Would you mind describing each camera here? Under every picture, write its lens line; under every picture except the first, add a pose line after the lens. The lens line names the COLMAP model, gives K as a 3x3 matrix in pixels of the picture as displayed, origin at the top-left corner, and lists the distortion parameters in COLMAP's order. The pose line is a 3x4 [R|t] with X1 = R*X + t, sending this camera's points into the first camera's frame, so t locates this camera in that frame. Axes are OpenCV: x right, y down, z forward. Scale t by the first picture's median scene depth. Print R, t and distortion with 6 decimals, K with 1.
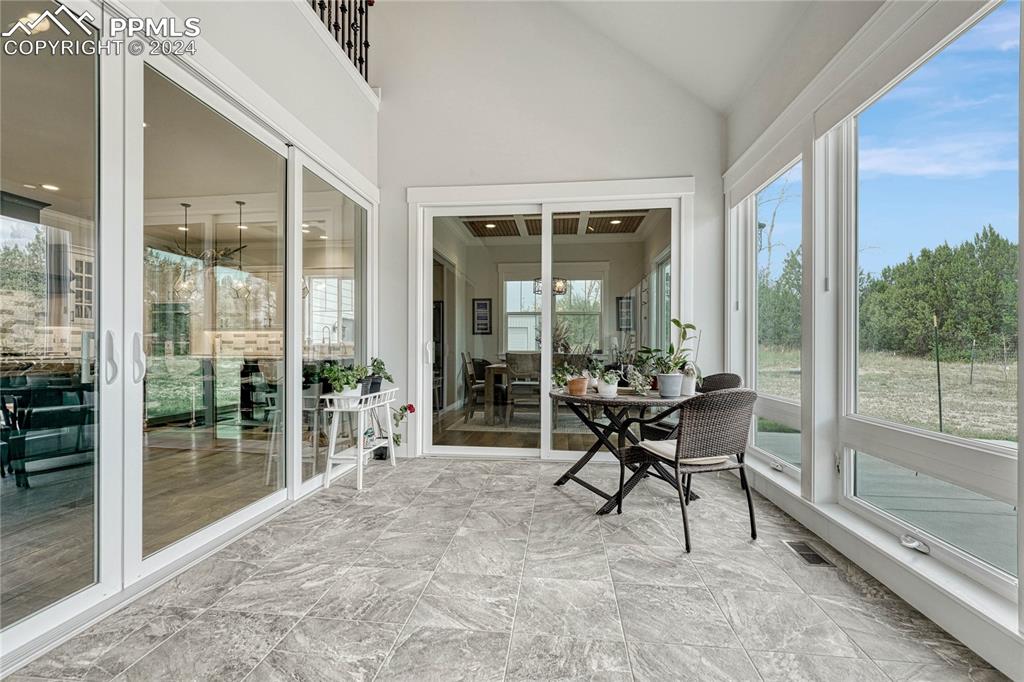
lens RADIAL K [[460.1, 0, 511.1], [0, 460.1, 341.6], [0, 0, 1]] dist [0.000922, -0.000024]
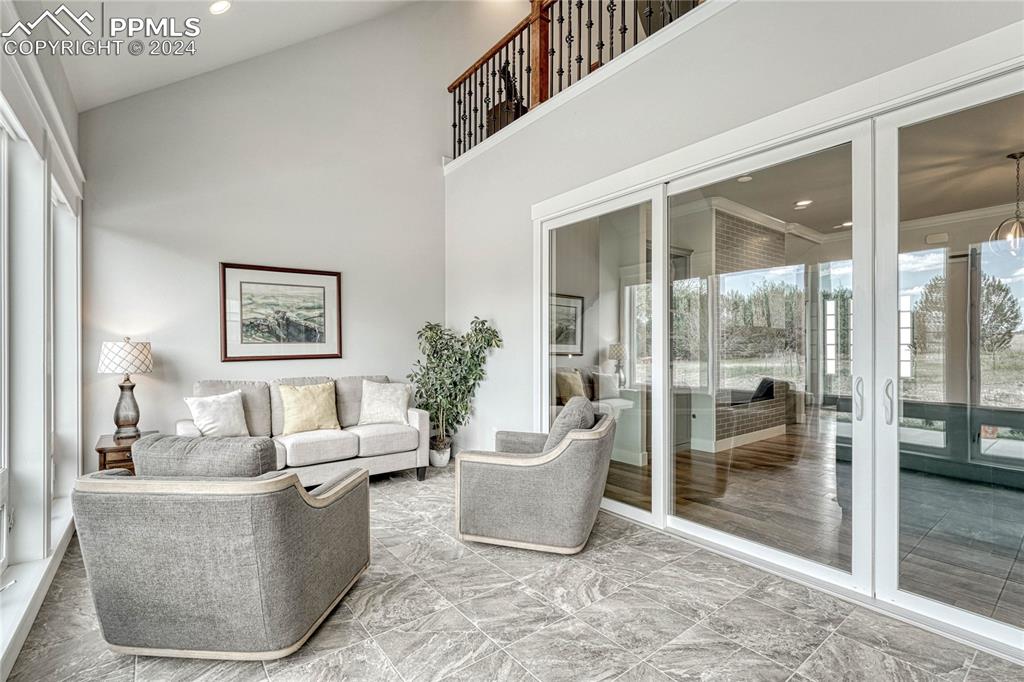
lens RADIAL K [[460.1, 0, 509.1], [0, 460.1, 349.5], [0, 0, 1]] dist [0.000922, -0.000024]
pose [[-0.717972, 0.002699, -0.696067, 0.565013], [0.008620, 0.999950, -0.005014, -0.086767], [0.696019, -0.009600, -0.717960, 1.052174]]
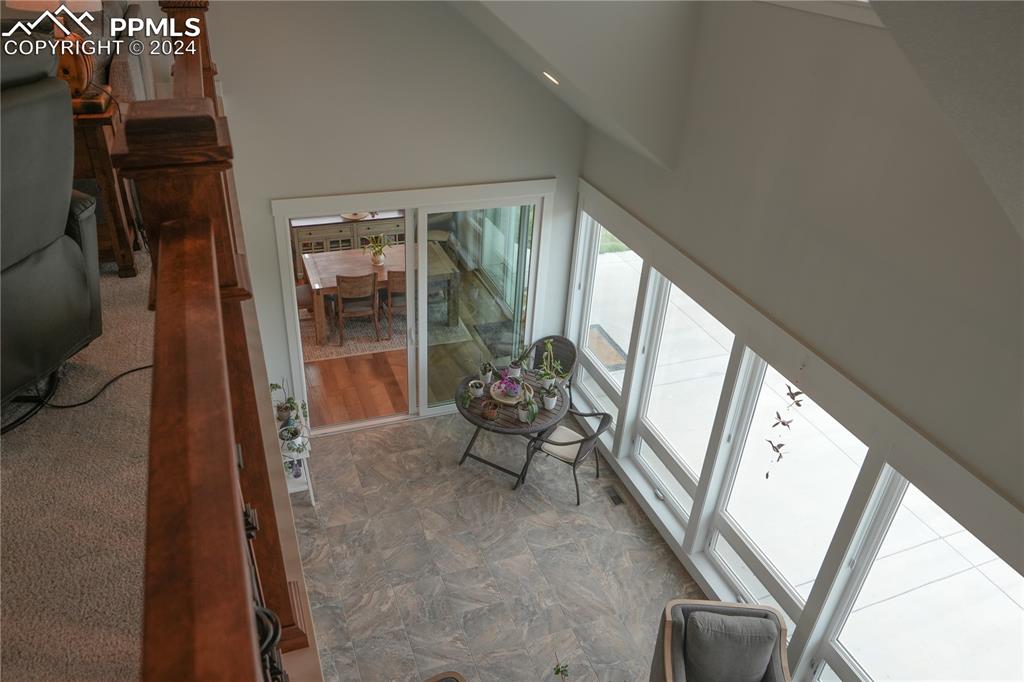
lens RADIAL K [[729.4, 0, 519.9], [0, 729.4, 345.0], [0, 0, 1]] dist [-0.066332, 0.023912]
pose [[0.882594, -0.199487, 0.425715, -0.887572], [-0.063413, 0.846725, 0.528238, -1.709198], [-0.465840, -0.493216, 0.734664, -0.740141]]
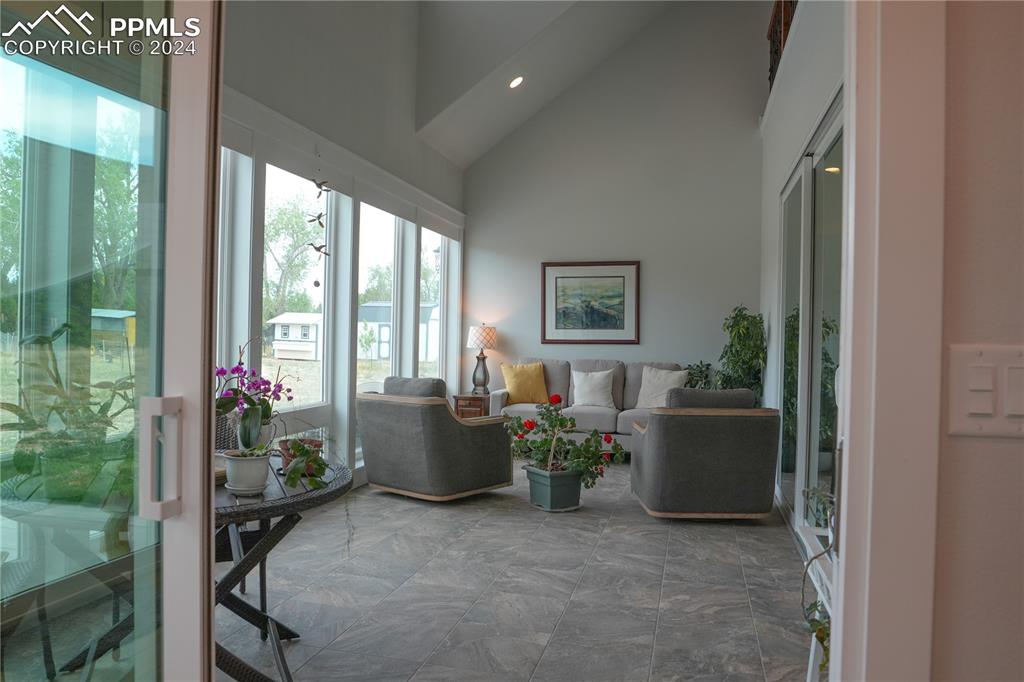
lens RADIAL K [[729.4, 0, 512.2], [0, 729.4, 340.8], [0, 0, 1]] dist [-0.066332, 0.023912]
pose [[-0.990455, -0.025449, 0.135465, -0.234792], [-0.026465, 0.999633, -0.005702, -0.044607], [-0.135270, -0.009232, -0.990766, 2.506884]]
